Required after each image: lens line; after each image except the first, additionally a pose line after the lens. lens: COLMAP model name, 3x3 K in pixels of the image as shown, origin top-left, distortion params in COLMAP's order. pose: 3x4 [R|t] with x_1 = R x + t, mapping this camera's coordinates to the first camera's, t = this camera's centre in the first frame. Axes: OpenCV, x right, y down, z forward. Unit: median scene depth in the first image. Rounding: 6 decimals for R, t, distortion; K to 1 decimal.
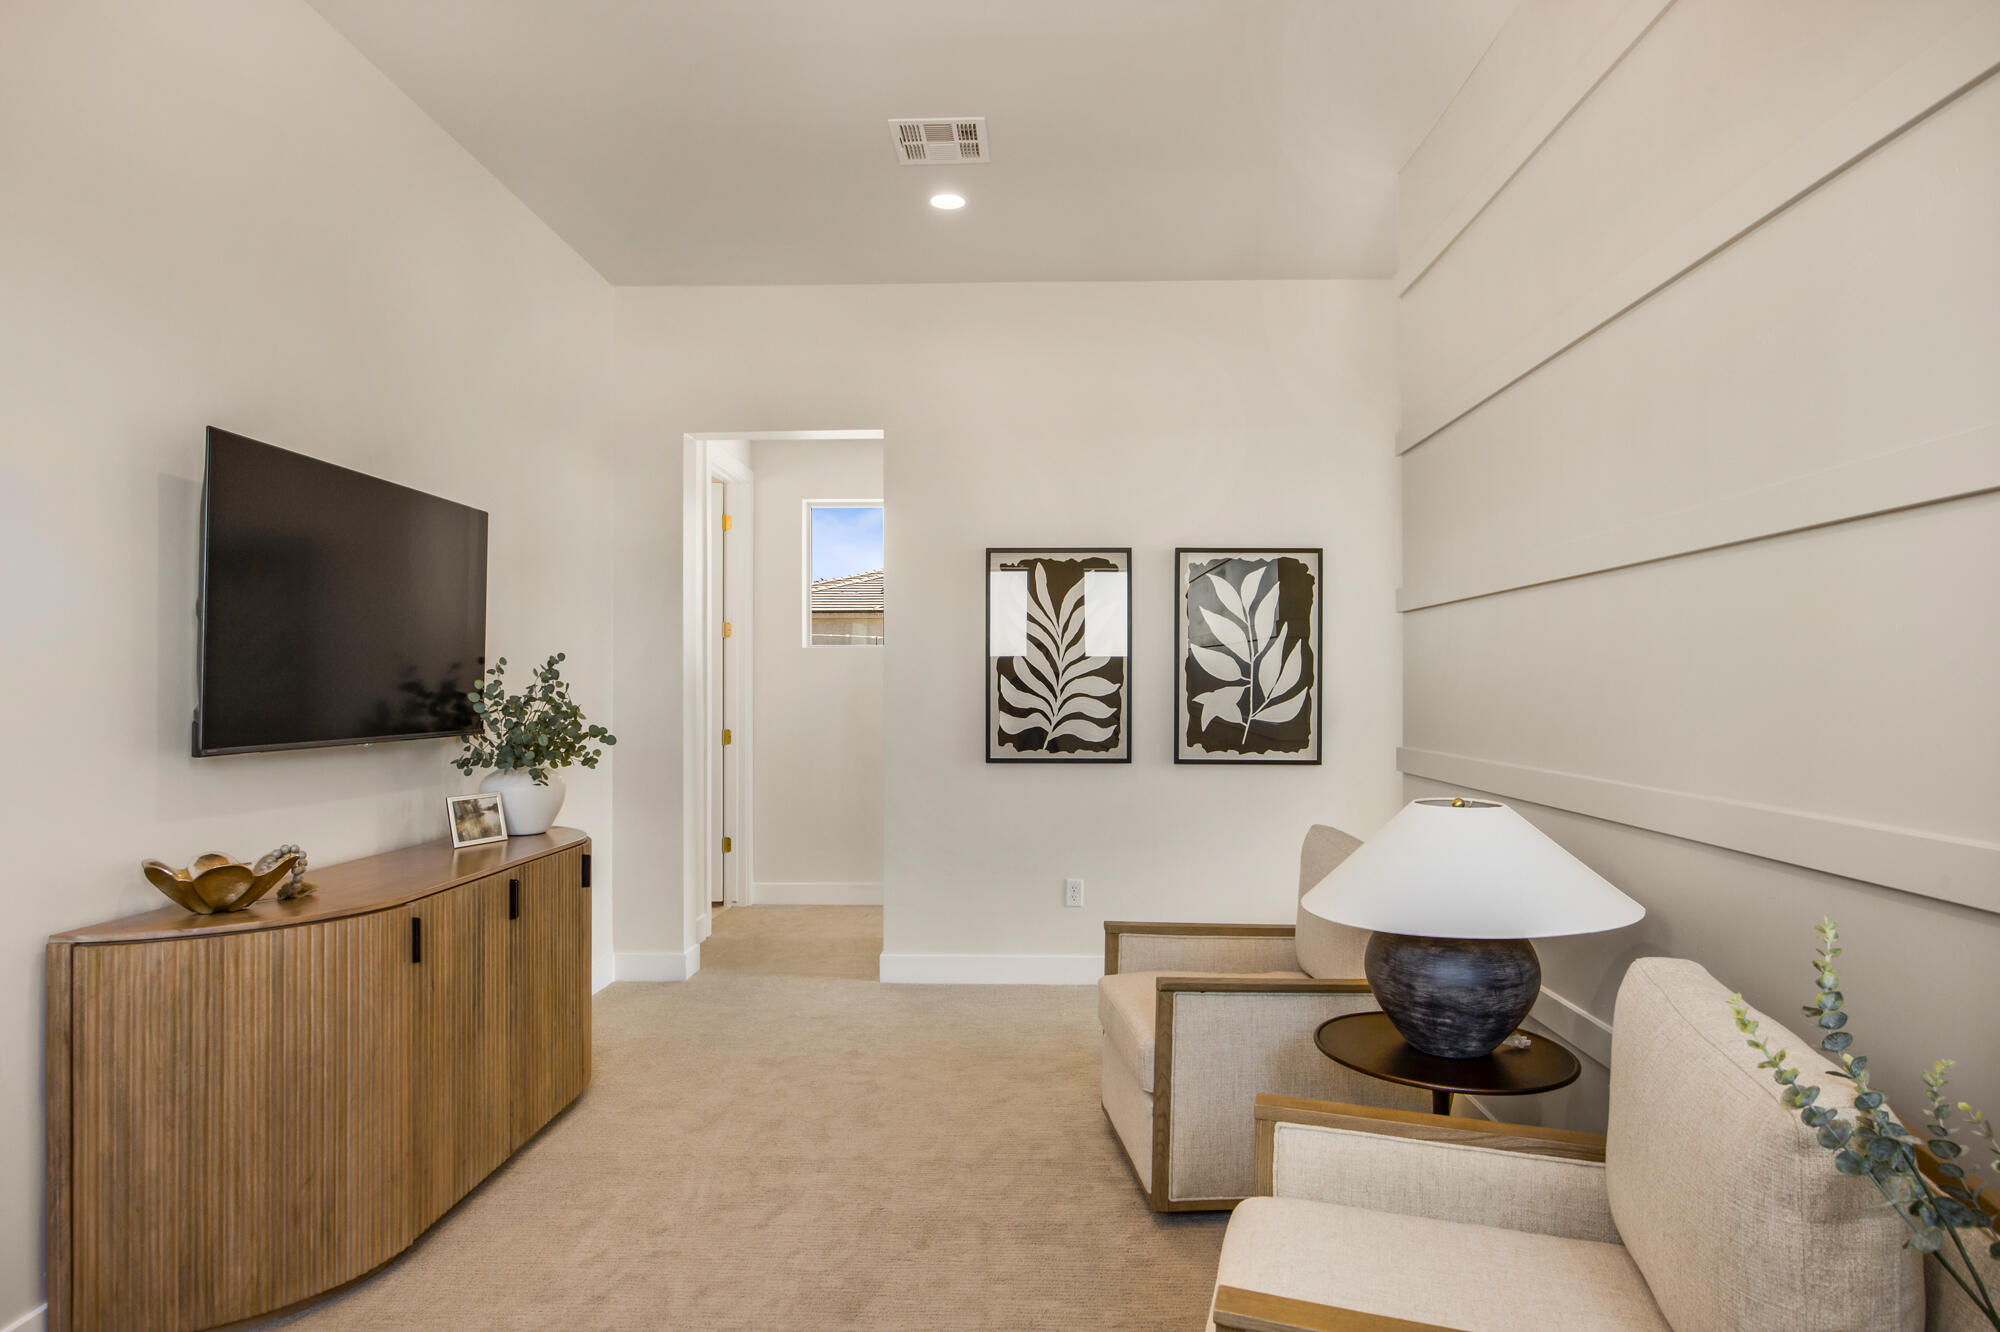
lens RADIAL K [[1178.0, 0, 1003.2], [0, 1178.0, 670.4], [0, 0, 1]] dist [0.000060, 0.004246]
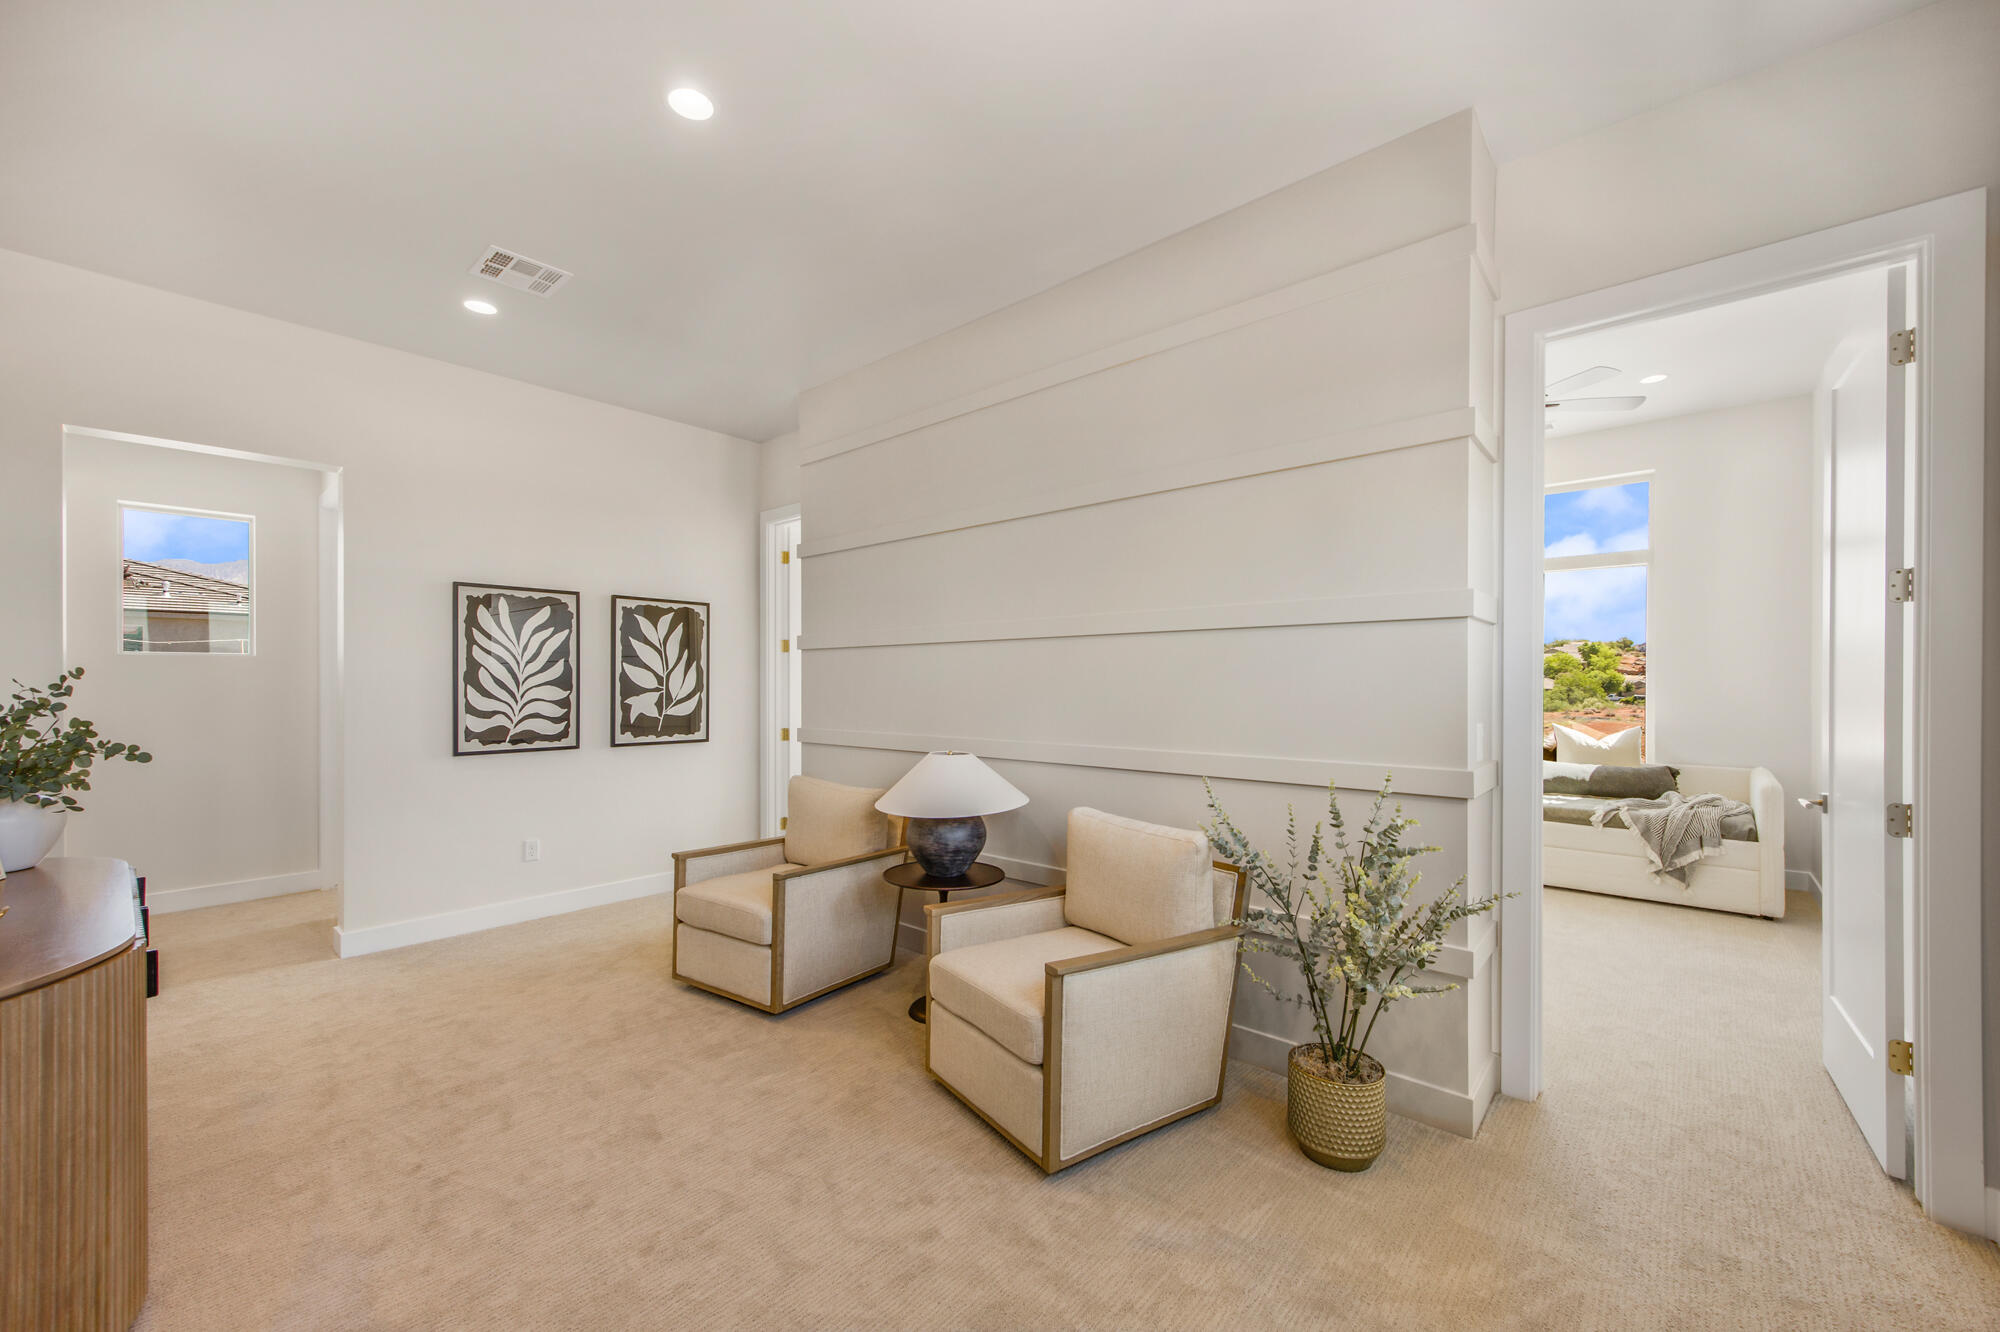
lens RADIAL K [[786.8, 0, 1016.5], [0, 786.8, 678.0], [0, 0, 1]] dist [0.011670, 0.000103]
pose [[0.631816, 0.003741, 0.775109, -0.282820], [-0.007899, 0.999968, 0.001612, -0.009337], [-0.775078, -0.007141, 0.631825, 0.022380]]
